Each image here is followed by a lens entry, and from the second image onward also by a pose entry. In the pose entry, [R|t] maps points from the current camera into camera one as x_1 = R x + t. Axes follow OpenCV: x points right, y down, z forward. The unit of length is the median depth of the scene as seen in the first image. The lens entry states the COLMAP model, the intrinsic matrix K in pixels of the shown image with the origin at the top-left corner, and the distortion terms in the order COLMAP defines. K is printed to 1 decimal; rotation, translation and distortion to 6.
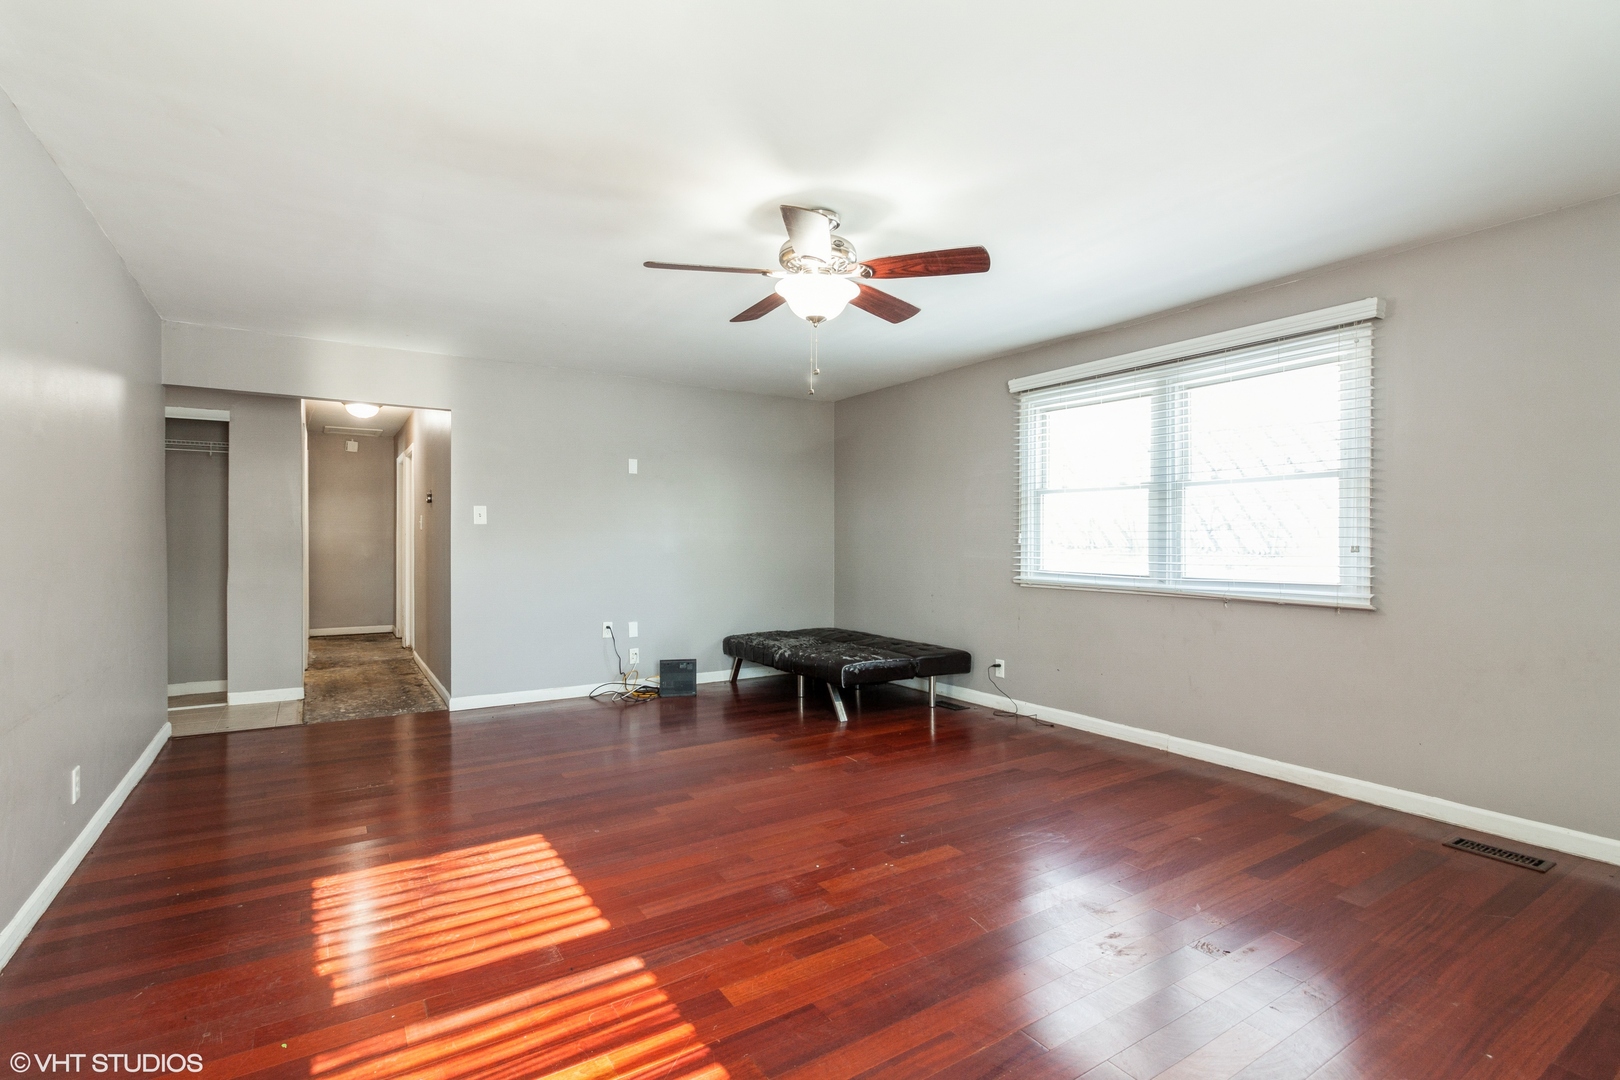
lens RADIAL K [[758.6, 0, 810.0], [0, 758.6, 540.0], [0, 0, 1]] dist [0.001628, 0.000155]
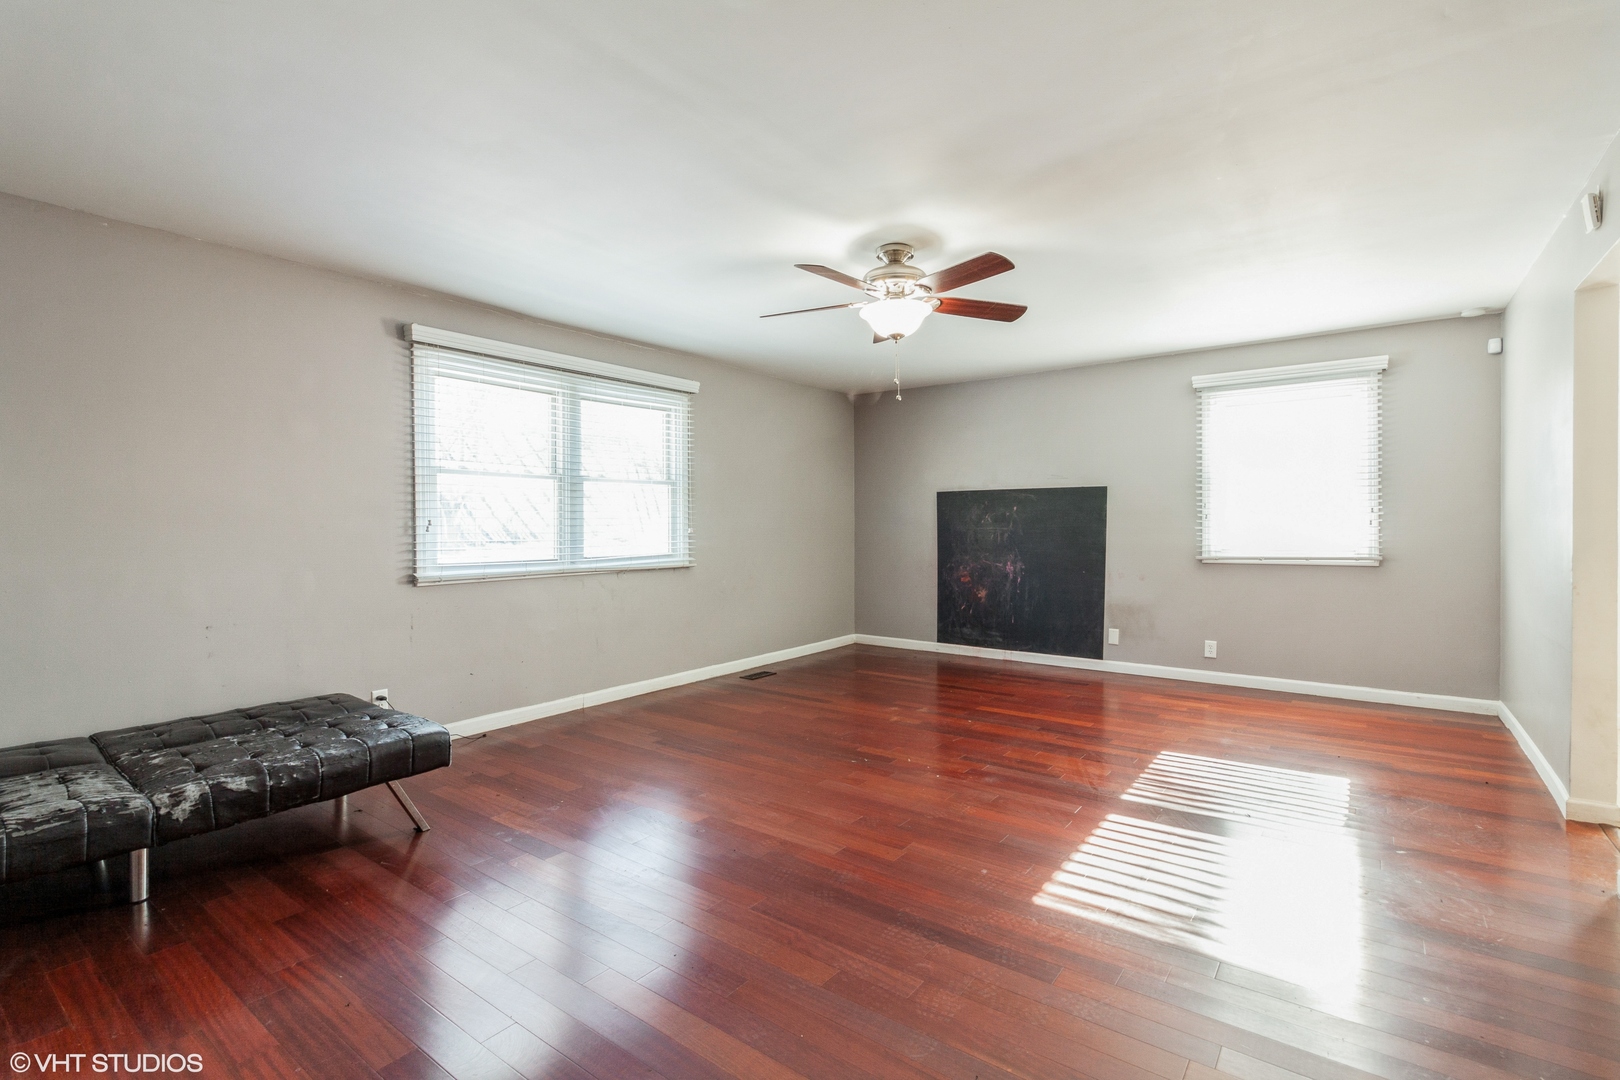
lens RADIAL K [[757.4, 0, 804.2], [0, 757.4, 514.0], [0, 0, 1]] dist [-0.000070, -0.000311]
pose [[-0.345248, 0.014798, 0.938395, -0.869921], [0.005999, 0.999890, -0.013560, -0.000453], [-0.938492, 0.000948, -0.345299, 1.280275]]
